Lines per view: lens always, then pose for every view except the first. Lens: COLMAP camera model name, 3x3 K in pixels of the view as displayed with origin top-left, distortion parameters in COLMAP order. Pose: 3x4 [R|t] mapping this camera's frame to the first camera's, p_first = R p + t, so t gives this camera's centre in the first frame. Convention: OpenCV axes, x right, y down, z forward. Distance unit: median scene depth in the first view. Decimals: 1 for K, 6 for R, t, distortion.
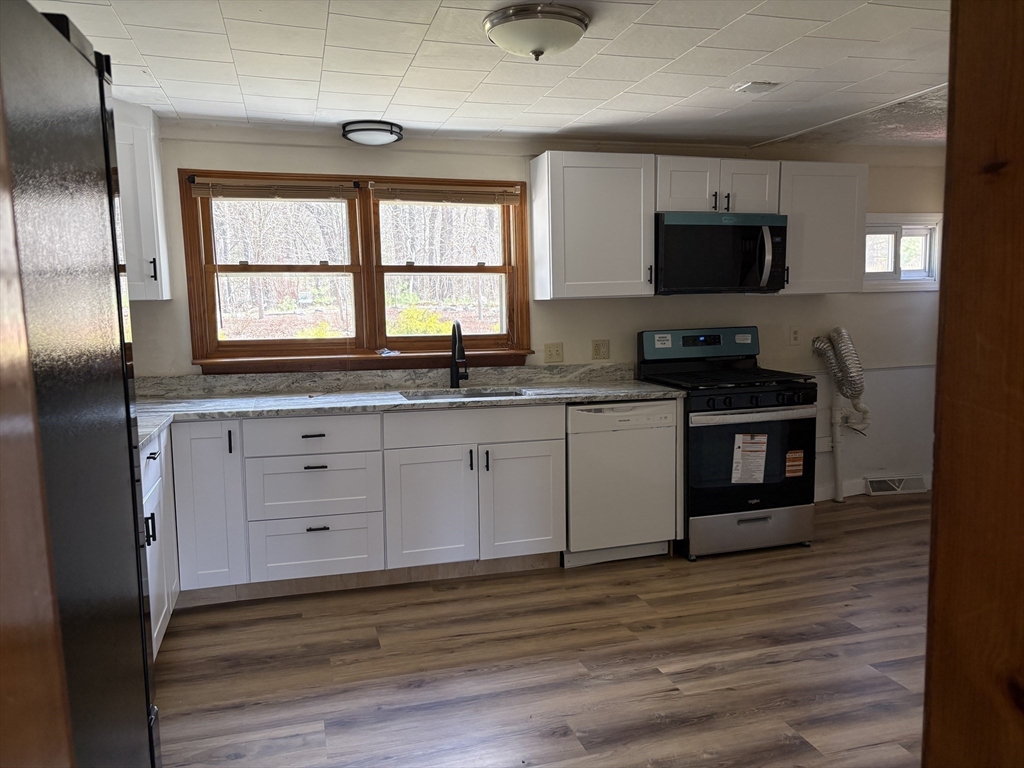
lens RADIAL K [[768.5, 0, 517.0], [0, 768.5, 398.1], [0, 0, 1]] dist [0.048749, -0.063923]
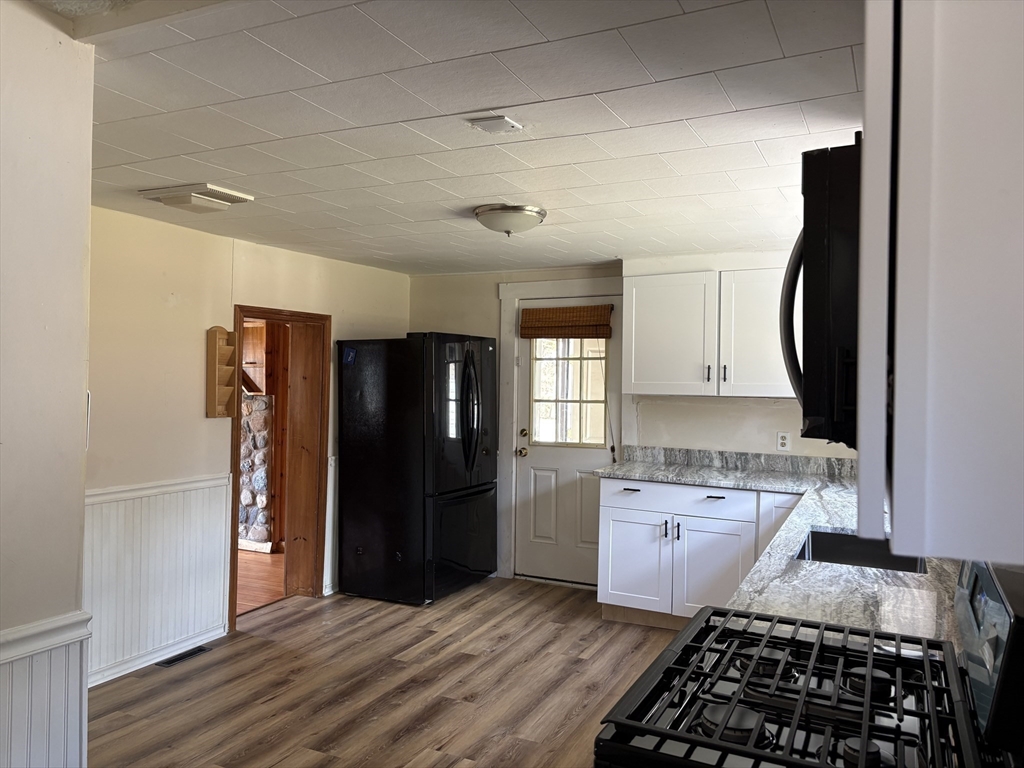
lens RADIAL K [[772.2, 0, 512.0], [0, 772.2, 384.0], [0, 0, 1]] dist [0.002123, -0.000056]
pose [[-0.677337, 0.010124, -0.735604, 0.620759], [-0.105941, 0.988141, 0.111149, -0.183768], [0.728005, 0.153216, -0.668232, 1.138680]]
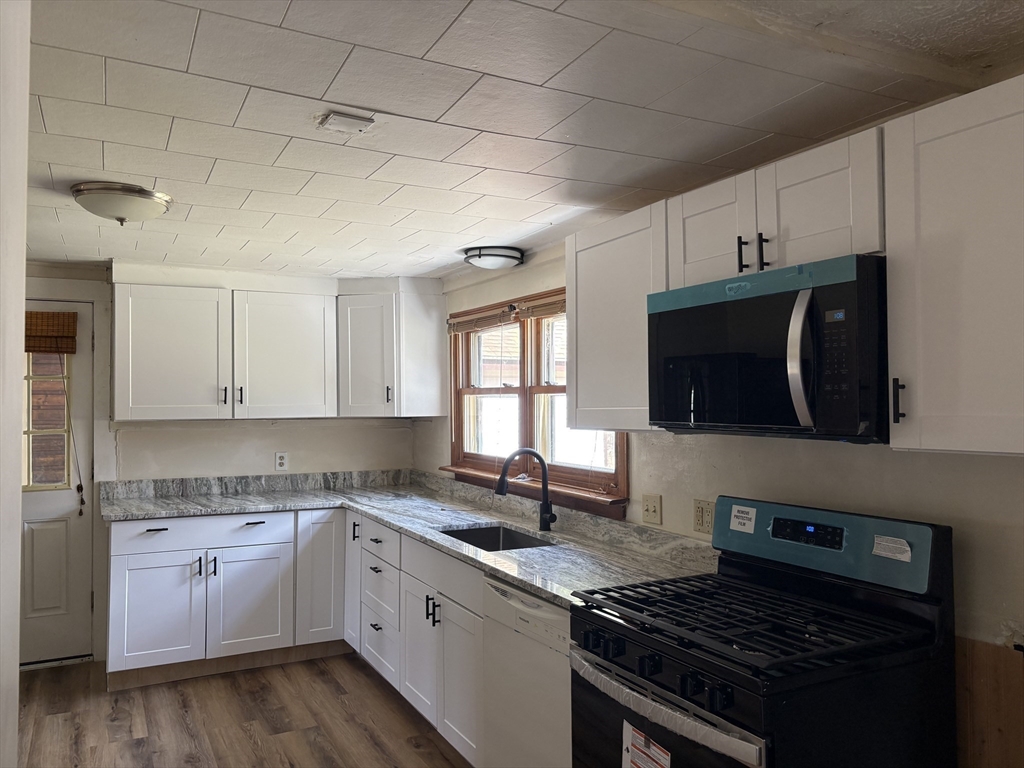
lens RADIAL K [[768.5, 0, 517.0], [0, 768.5, 398.1], [0, 0, 1]] dist [0.048749, -0.063923]
pose [[0.204689, 0.006883, -0.978803, 0.725970], [-0.133469, 0.990832, -0.020943, -0.133432], [0.969685, 0.134926, 0.203731, 0.776130]]
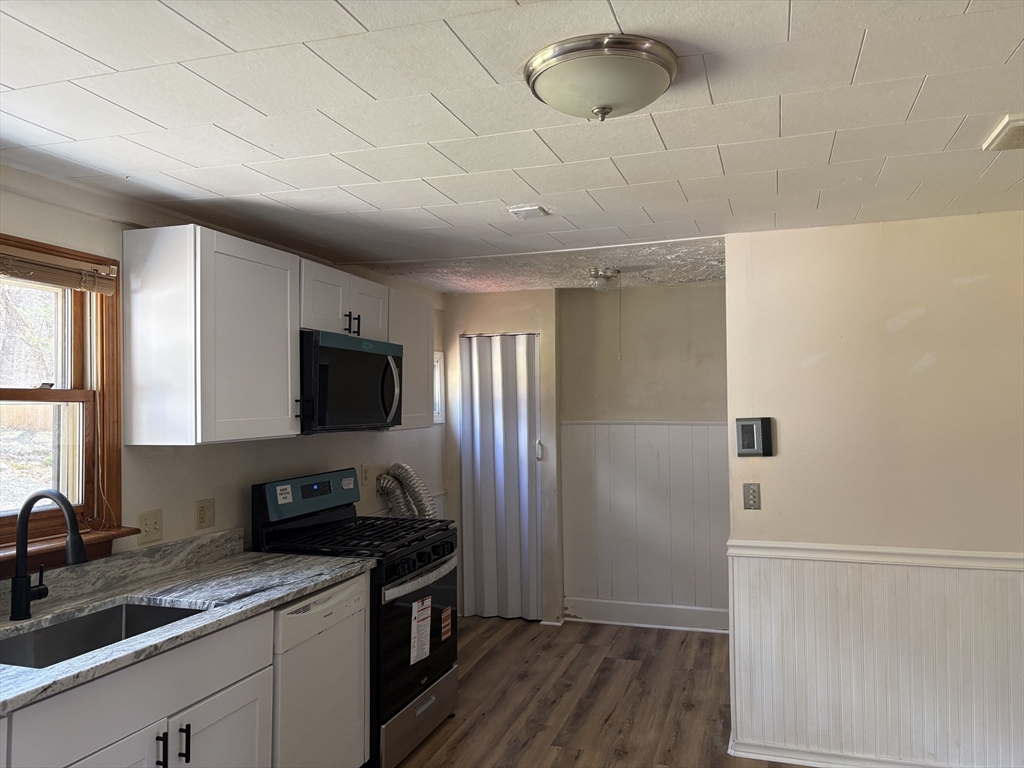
lens RADIAL K [[764.2, 0, 512.0], [0, 764.2, 384.0], [0, 0, 1]] dist [0.011739, 0.005821]
pose [[0.568027, 0.036866, 0.822184, -0.325039], [0.105443, 0.987503, -0.117127, -0.074151], [-0.816228, 0.153225, 0.557041, 0.408410]]
